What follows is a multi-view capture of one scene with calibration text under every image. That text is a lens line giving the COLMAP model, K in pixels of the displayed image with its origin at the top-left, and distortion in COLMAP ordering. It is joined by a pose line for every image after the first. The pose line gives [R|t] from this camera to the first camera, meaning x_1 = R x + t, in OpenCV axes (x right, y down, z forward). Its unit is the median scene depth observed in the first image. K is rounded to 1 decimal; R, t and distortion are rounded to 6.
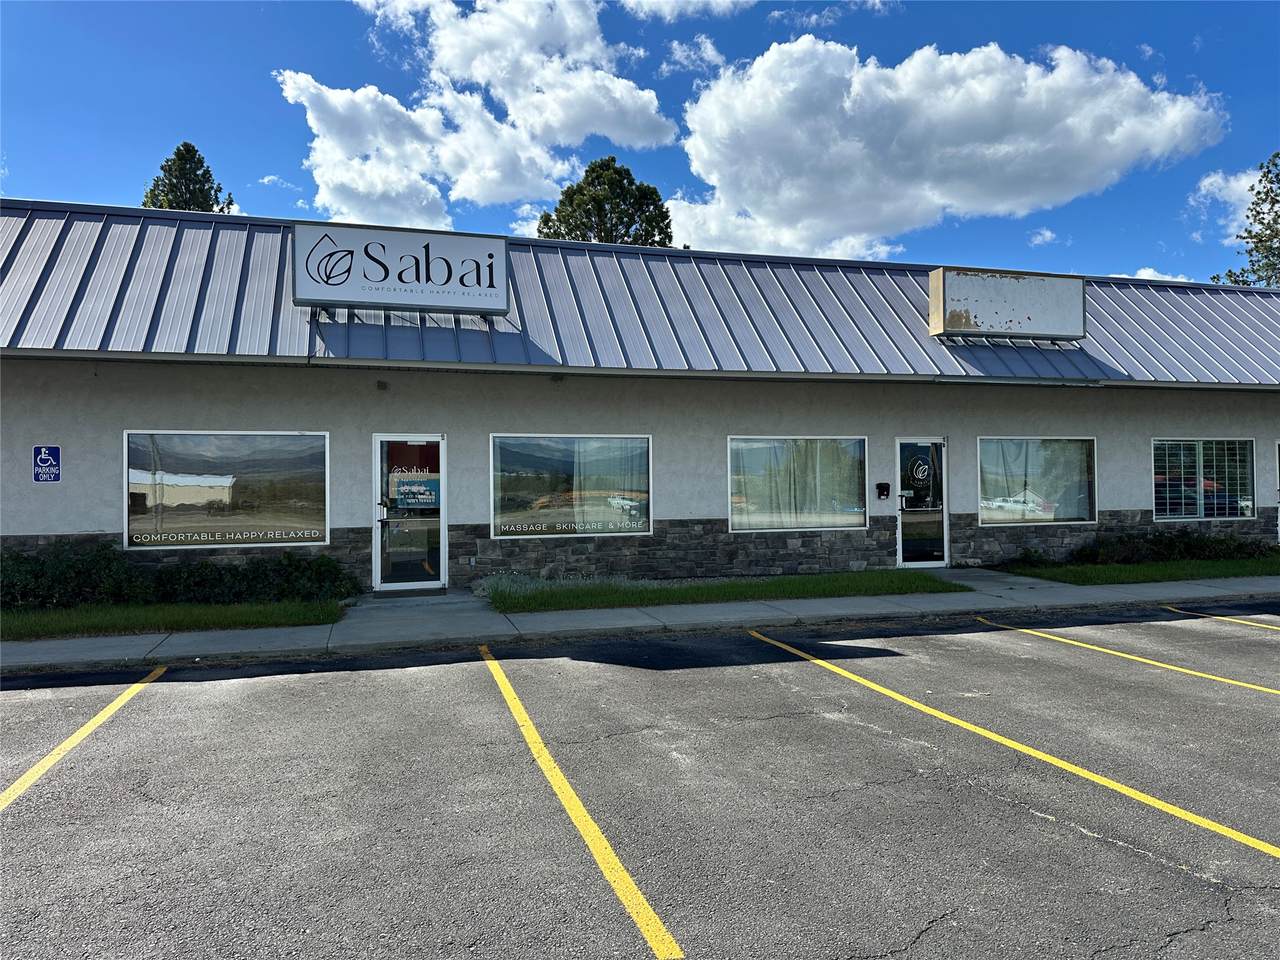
lens RADIAL K [[920.5, 0, 640.0], [0, 920.5, 480.0], [0, 0, 1]] dist [0.121540, -0.186090]
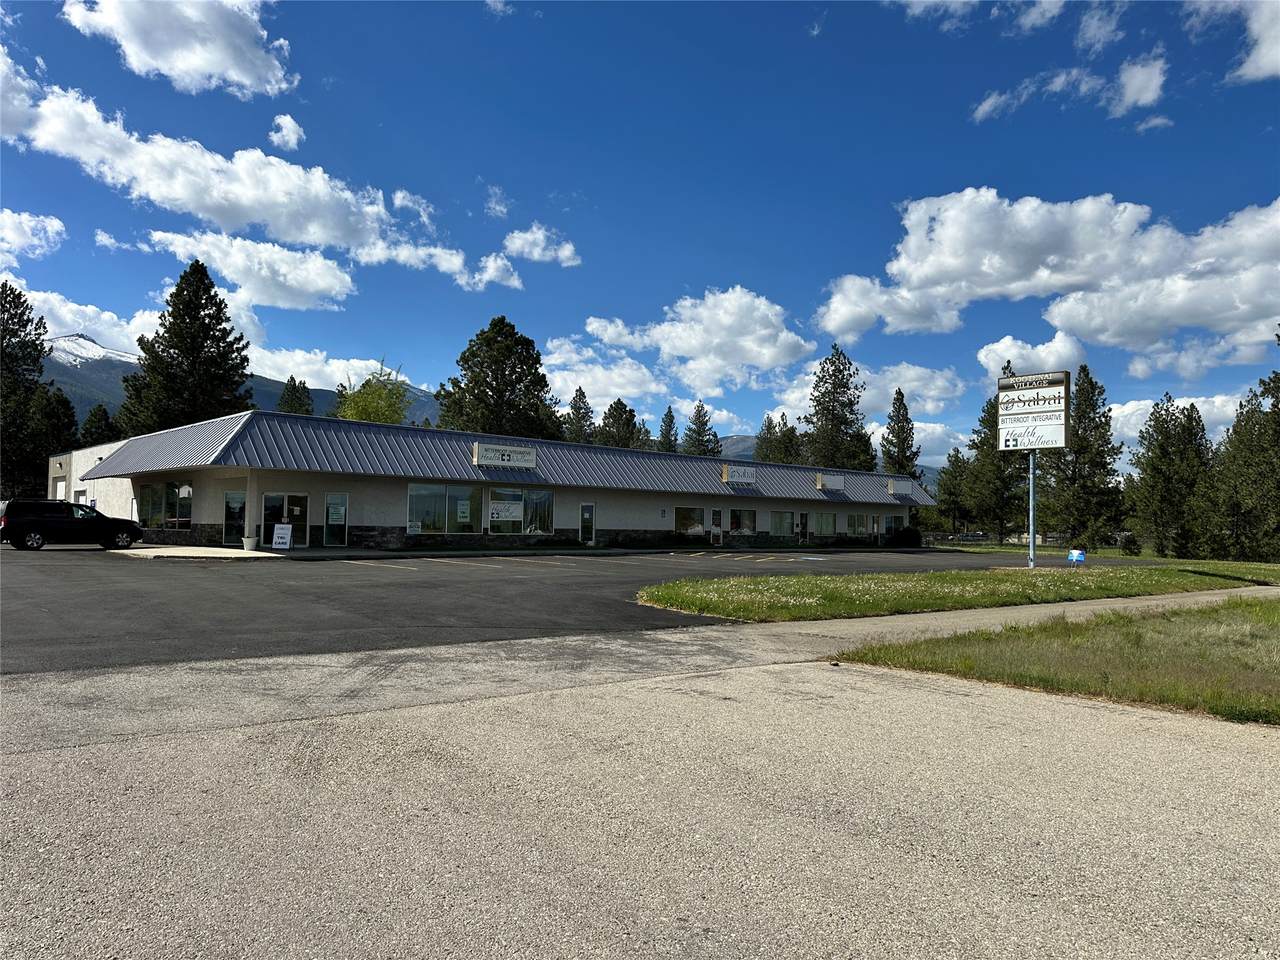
lens RADIAL K [[921.5, 0, 635.2], [0, 921.5, 500.7], [0, 0, 1]] dist [0.251699, -0.413677]
pose [[0.896234, 0.038282, 0.441927, -2.244597], [-0.029126, 0.999198, -0.027488, 0.037113], [-0.442625, 0.011765, 0.896630, -2.365751]]
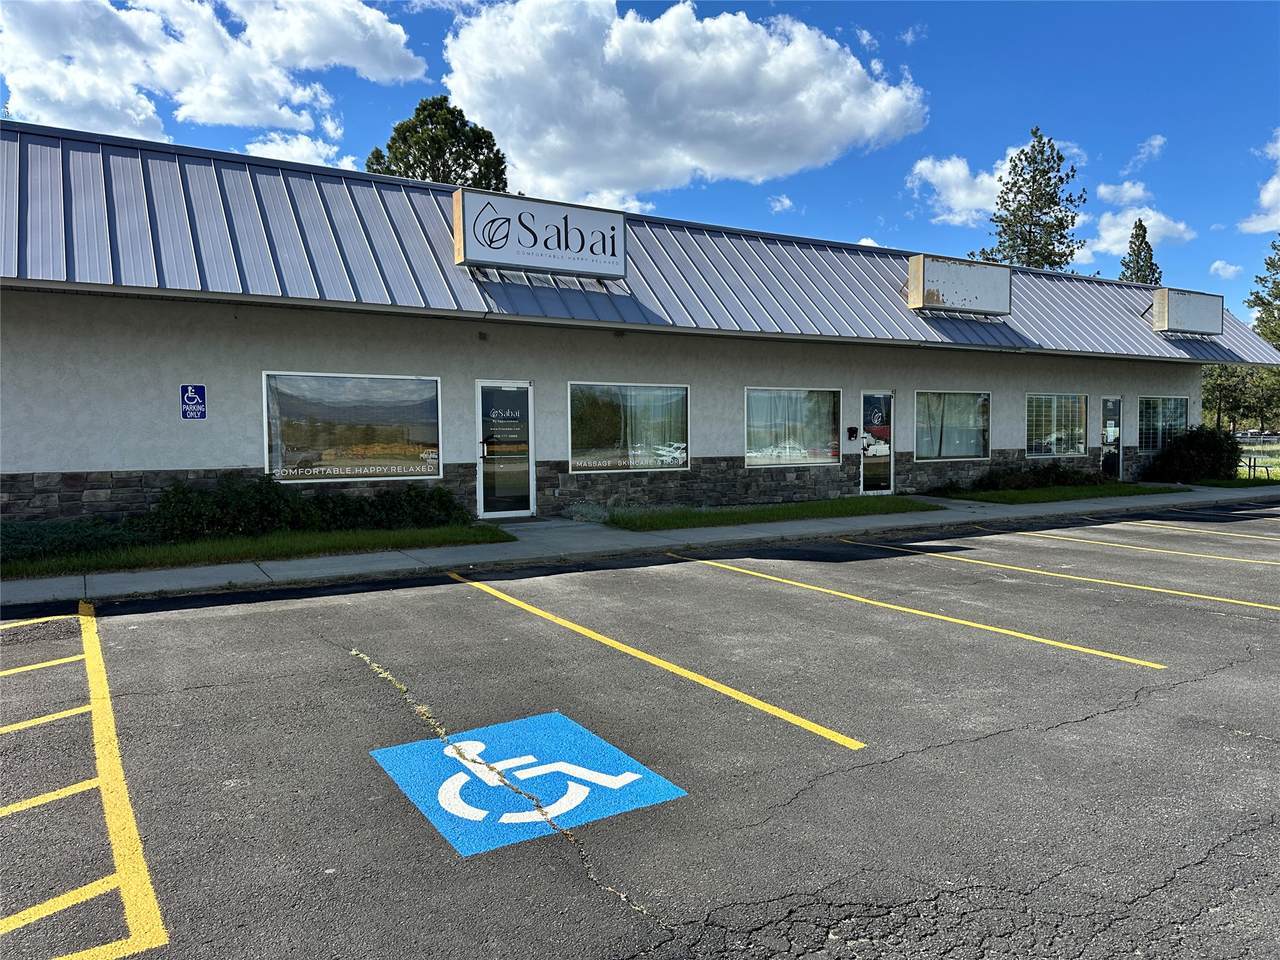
lens RADIAL K [[920.5, 0, 640.0], [0, 920.5, 480.0], [0, 0, 1]] dist [0.121540, -0.186090]
pose [[0.965429, -0.009535, 0.260492, -0.361934], [-0.004346, 0.998603, 0.052659, 0.010752], [-0.260630, -0.051971, 0.964039, -0.124973]]
